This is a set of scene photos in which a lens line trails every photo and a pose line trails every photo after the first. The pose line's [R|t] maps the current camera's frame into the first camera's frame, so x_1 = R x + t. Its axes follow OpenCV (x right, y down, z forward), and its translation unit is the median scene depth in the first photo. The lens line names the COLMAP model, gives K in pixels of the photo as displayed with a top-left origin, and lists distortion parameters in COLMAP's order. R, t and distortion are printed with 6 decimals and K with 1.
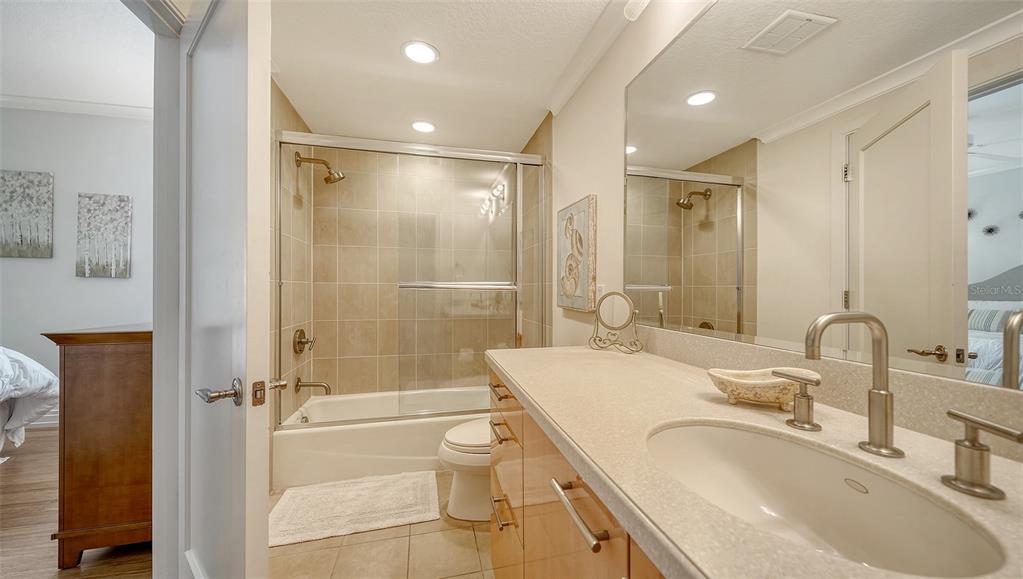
lens RADIAL K [[357.5, 0, 513.2], [0, 357.5, 289.1], [0, 0, 1]] dist [0.001438, -0.000153]
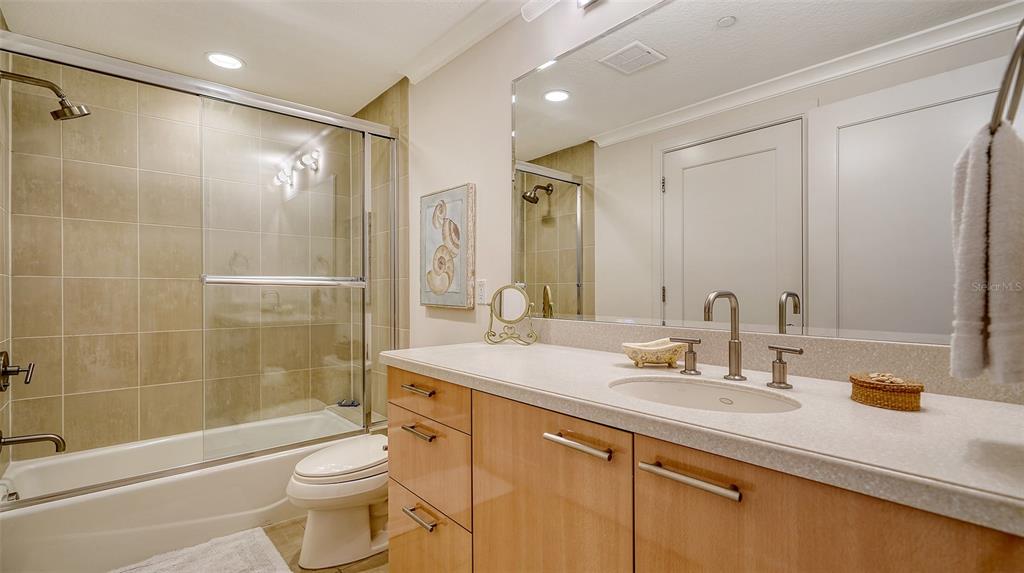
lens RADIAL K [[442.9, 0, 511.0], [0, 442.9, 290.6], [0, 0, 1]] dist [0.002862, -0.000447]
pose [[0.896552, -0.007204, 0.442880, -0.145920], [0.006051, 0.999974, 0.004016, 0.009751], [-0.442897, -0.000920, 0.896572, -0.063652]]
